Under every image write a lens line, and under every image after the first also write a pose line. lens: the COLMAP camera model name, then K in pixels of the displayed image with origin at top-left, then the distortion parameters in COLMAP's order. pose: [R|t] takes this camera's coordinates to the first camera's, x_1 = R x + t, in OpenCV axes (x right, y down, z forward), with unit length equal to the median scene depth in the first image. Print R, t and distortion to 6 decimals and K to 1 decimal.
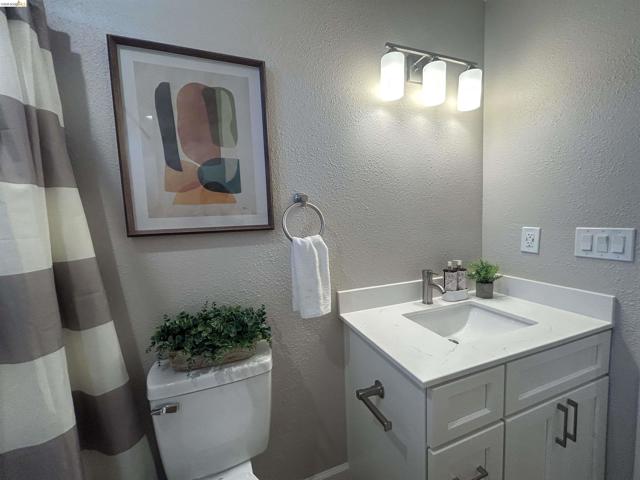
lens RADIAL K [[257.0, 0, 320.0], [0, 257.0, 240.0], [0, 0, 1]] dist [-0.002239, -0.000355]
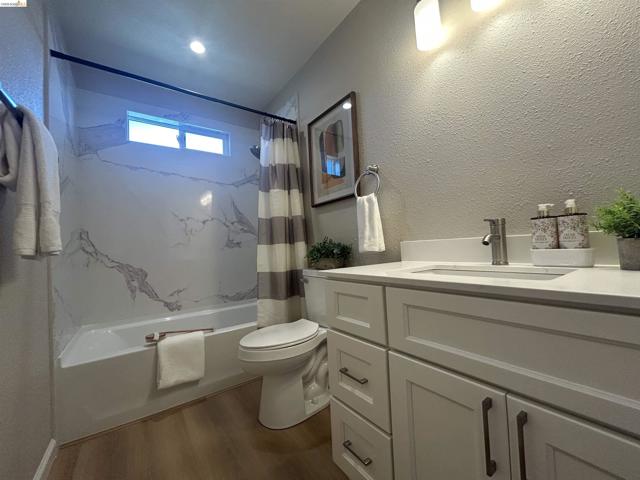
lens RADIAL K [[257.0, 0, 320.0], [0, 257.0, 240.0], [0, 0, 1]] dist [-0.002239, -0.000355]
pose [[0.275717, -0.004524, -0.961228, 1.367264], [-0.041992, 0.998978, -0.016747, 0.294560], [0.960321, 0.044981, 0.275245, 0.436013]]
